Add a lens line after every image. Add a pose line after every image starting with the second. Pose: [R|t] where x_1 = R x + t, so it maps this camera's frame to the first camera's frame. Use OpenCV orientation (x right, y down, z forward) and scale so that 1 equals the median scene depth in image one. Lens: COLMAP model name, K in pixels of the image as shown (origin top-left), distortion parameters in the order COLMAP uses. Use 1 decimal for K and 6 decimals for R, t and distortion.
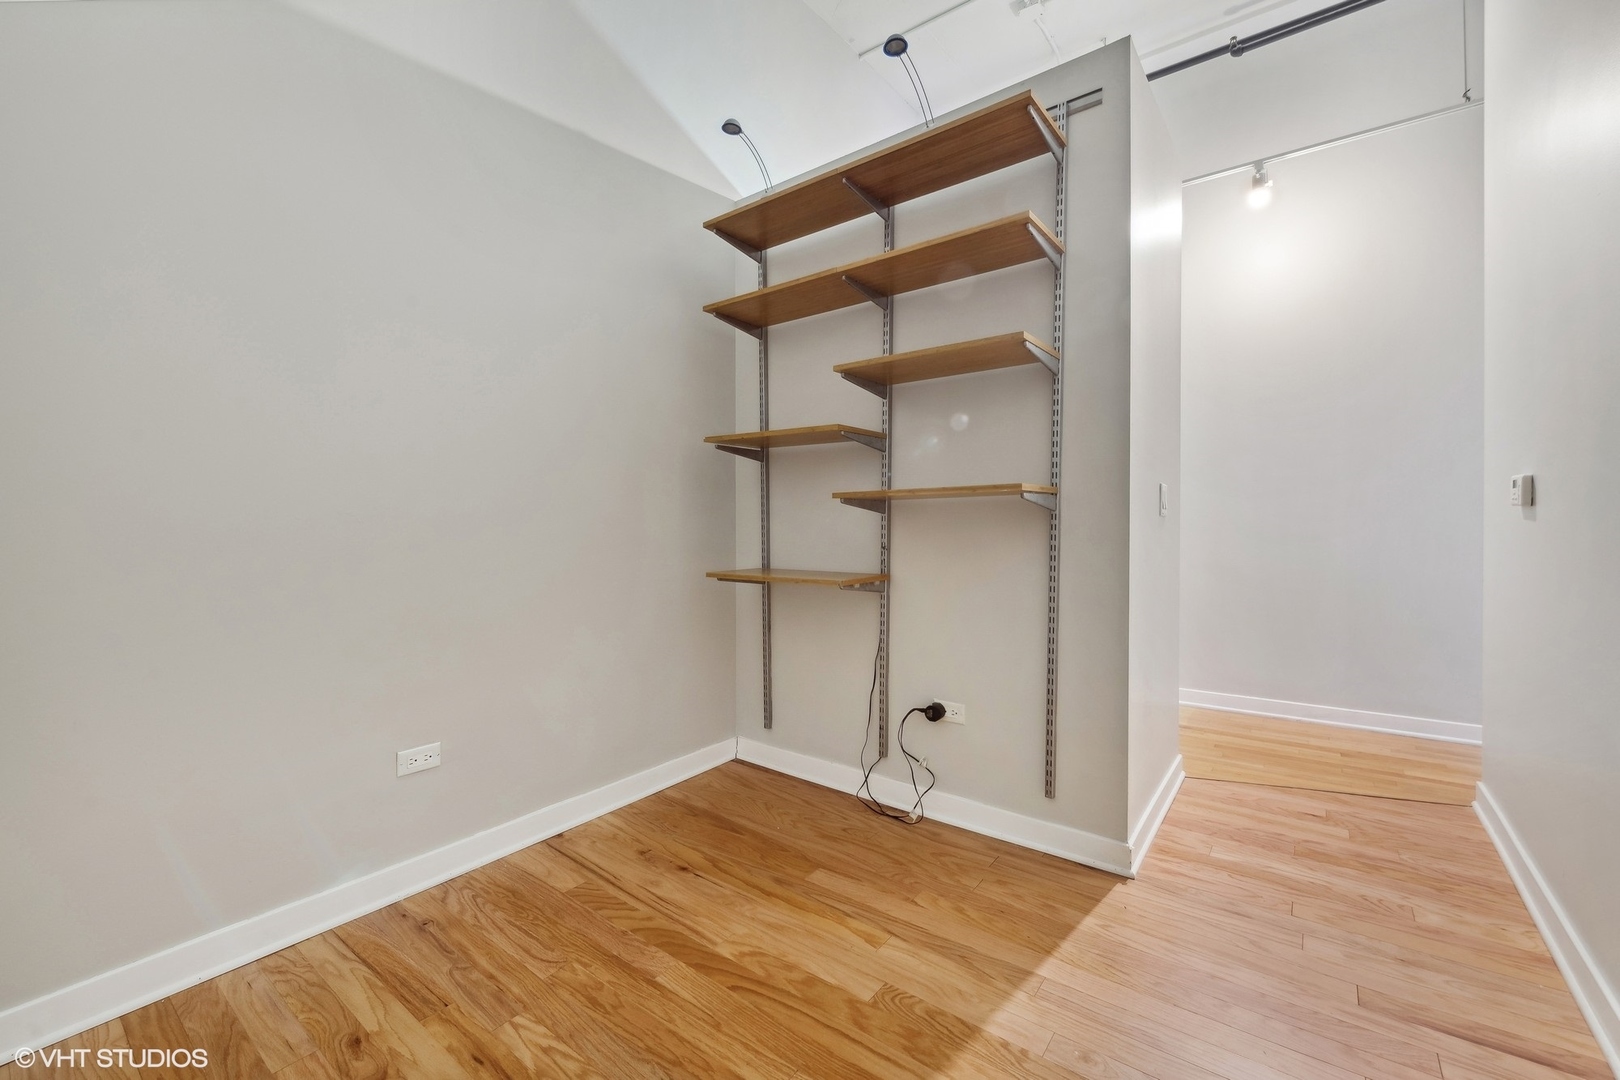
lens RADIAL K [[668.7, 0, 809.8], [0, 668.7, 531.0], [0, 0, 1]] dist [-0.000103, 0.000176]
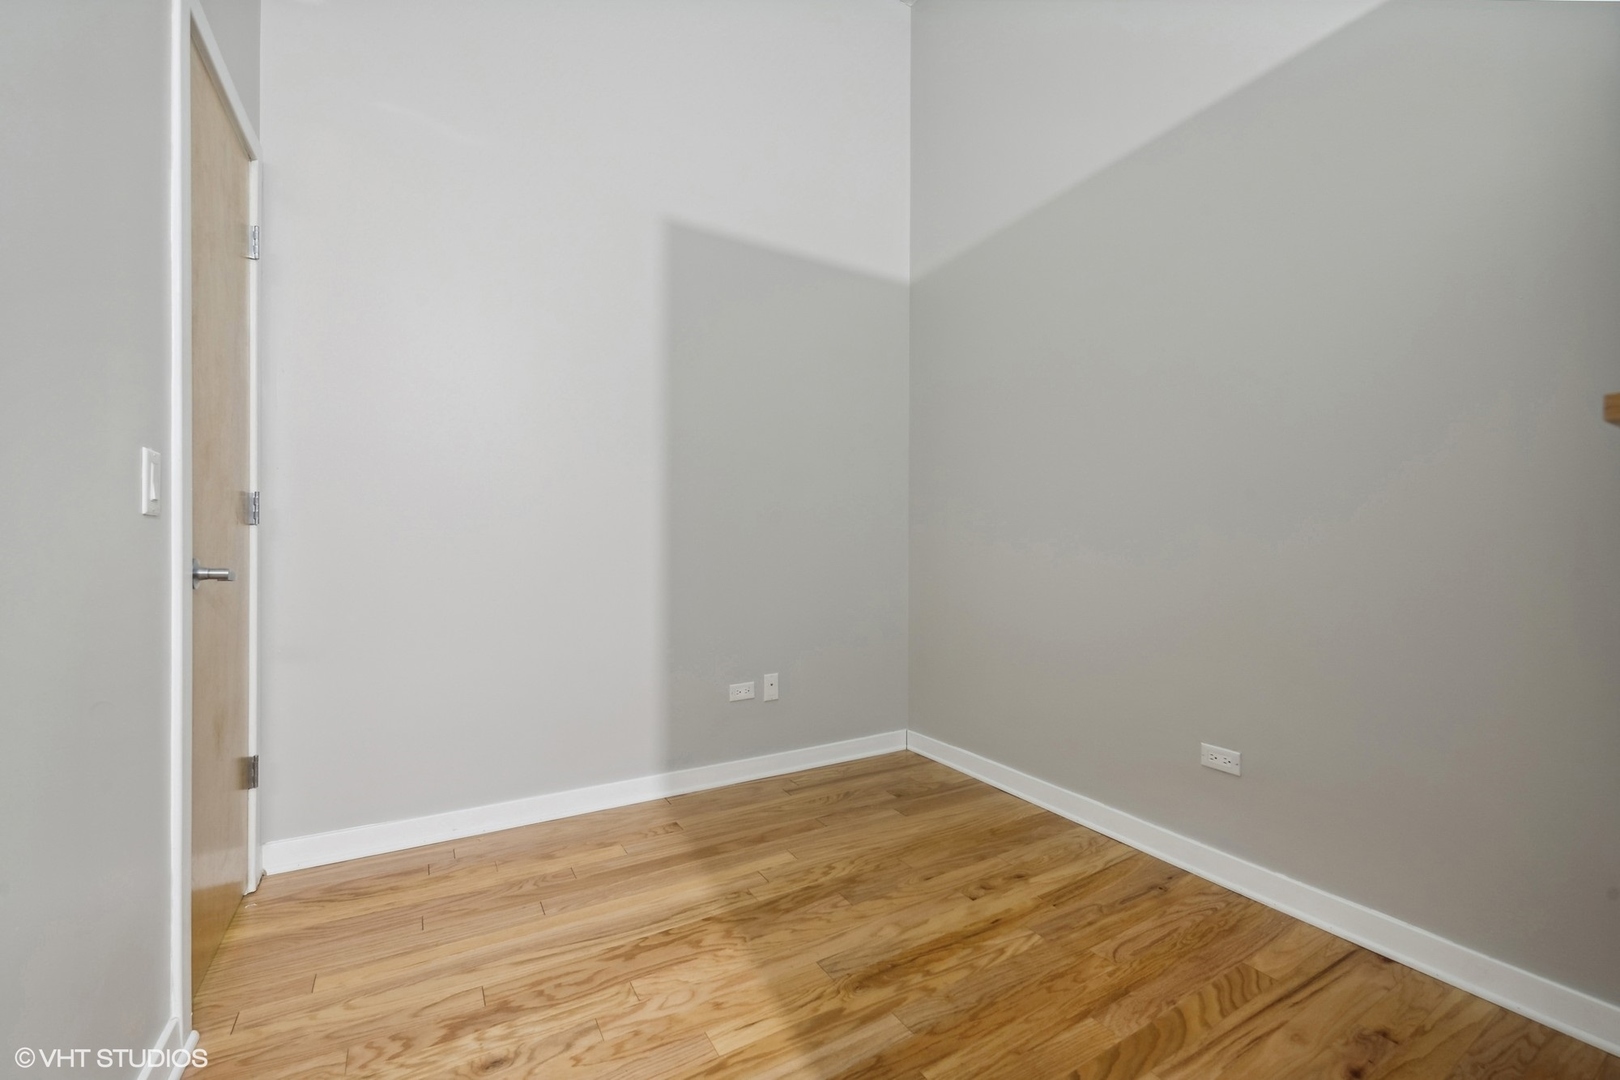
lens RADIAL K [[668.7, 0, 804.8], [0, 668.7, 535.9], [0, 0, 1]] dist [-0.000103, 0.000176]
pose [[-0.372222, 0.005272, -0.928129, 0.765378], [-0.021810, 0.999658, 0.014425, -0.015648], [0.927888, 0.025612, -0.371979, 0.924229]]
